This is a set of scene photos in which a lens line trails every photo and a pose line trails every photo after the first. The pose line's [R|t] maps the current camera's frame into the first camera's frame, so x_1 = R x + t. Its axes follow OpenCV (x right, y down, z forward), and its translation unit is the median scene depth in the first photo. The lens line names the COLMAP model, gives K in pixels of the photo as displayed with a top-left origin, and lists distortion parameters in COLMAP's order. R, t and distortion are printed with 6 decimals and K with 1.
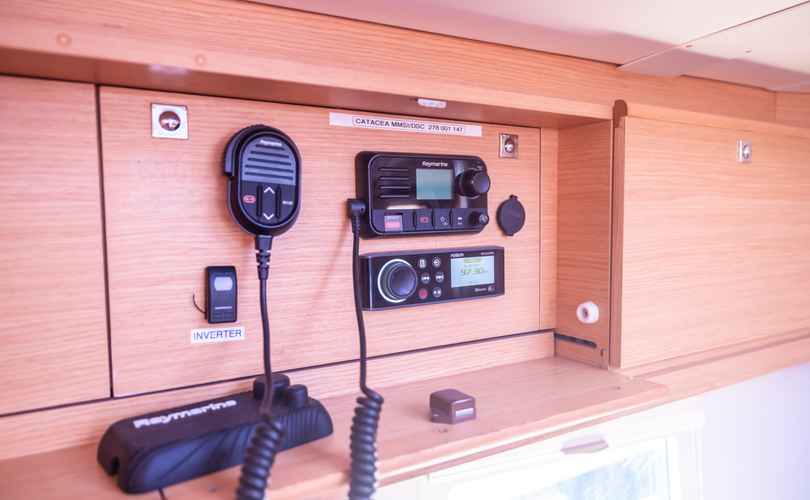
lens RADIAL K [[509.7, 0, 405.0], [0, 509.7, 250.0], [0, 0, 1]] dist [-0.000214, -0.000053]
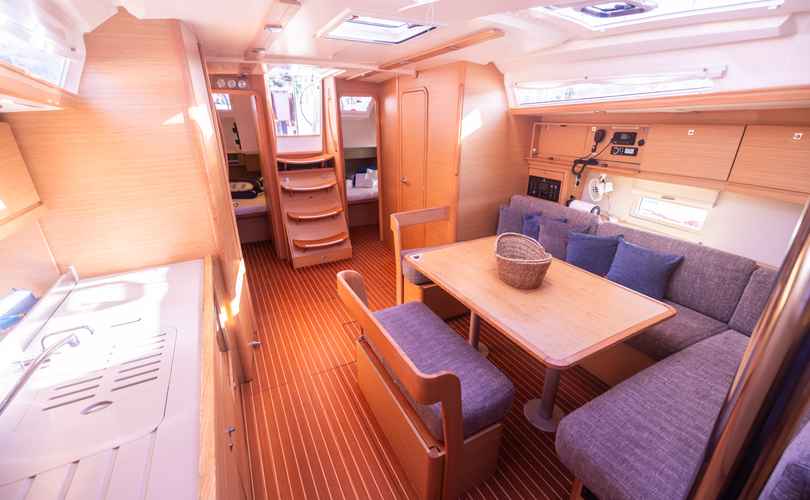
lens RADIAL K [[349.2, 0, 405.0], [0, 349.2, 250.0], [0, 0, 1]] dist [-0.002514, -0.000189]
pose [[0.007878, 0.369415, -0.929231, 4.660309], [-0.065594, 0.927450, 0.368150, -0.236438], [0.997815, 0.058051, 0.031538, -1.883878]]
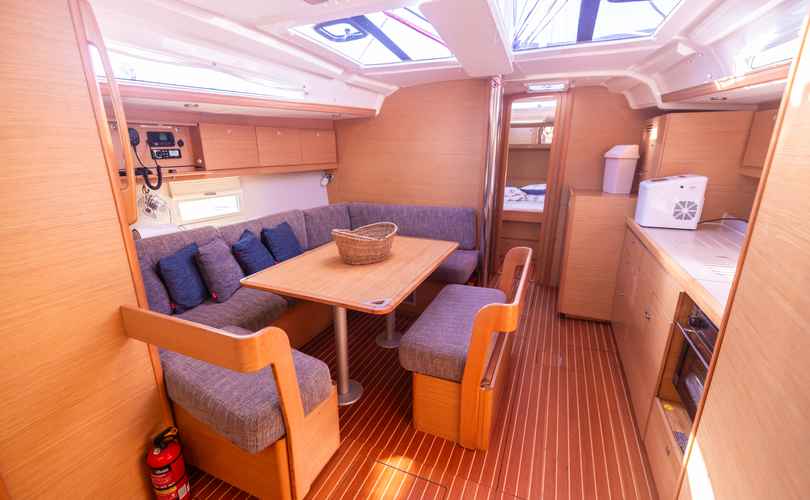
lens RADIAL K [[349.2, 0, 405.0], [0, 349.2, 250.0], [0, 0, 1]] dist [-0.002514, -0.000189]
pose [[0.777653, -0.169680, 0.605363, -0.397079], [0.035494, 0.973204, 0.227187, 0.297097], [-0.627691, -0.155186, 0.762837, -3.723140]]
